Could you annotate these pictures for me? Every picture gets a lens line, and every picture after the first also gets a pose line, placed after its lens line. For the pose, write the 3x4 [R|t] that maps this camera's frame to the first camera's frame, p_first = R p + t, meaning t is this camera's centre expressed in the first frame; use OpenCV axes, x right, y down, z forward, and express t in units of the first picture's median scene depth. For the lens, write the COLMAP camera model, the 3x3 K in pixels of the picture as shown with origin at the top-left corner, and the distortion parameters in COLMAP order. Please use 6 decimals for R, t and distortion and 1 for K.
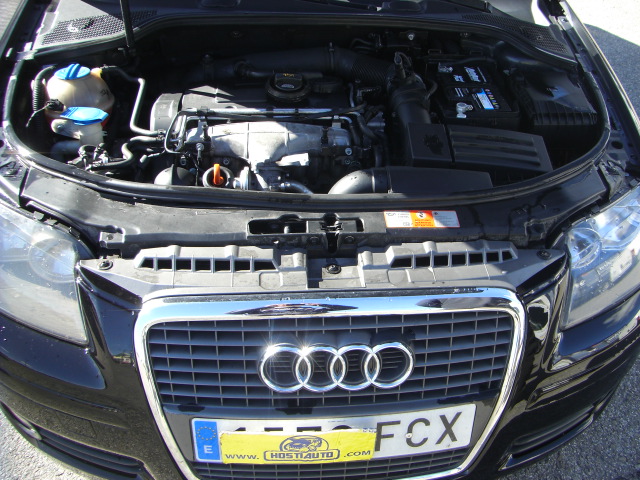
lens RADIAL K [[714.4, 0, 341.1], [0, 714.4, 228.8], [0, 0, 1]] dist [-0.160133, 0.000000]
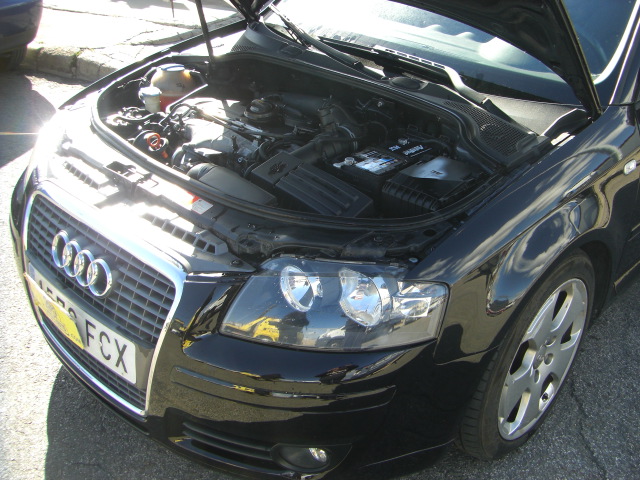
lens RADIAL K [[714.4, 0, 321.0], [0, 714.4, 239.7], [0, 0, 1]] dist [-0.160133, 0.000000]
pose [[0.650143, 0.334430, -0.682254, 1.160301], [-0.447393, 0.894257, 0.012015, -0.071098], [0.614129, 0.297425, 0.731016, 0.255326]]
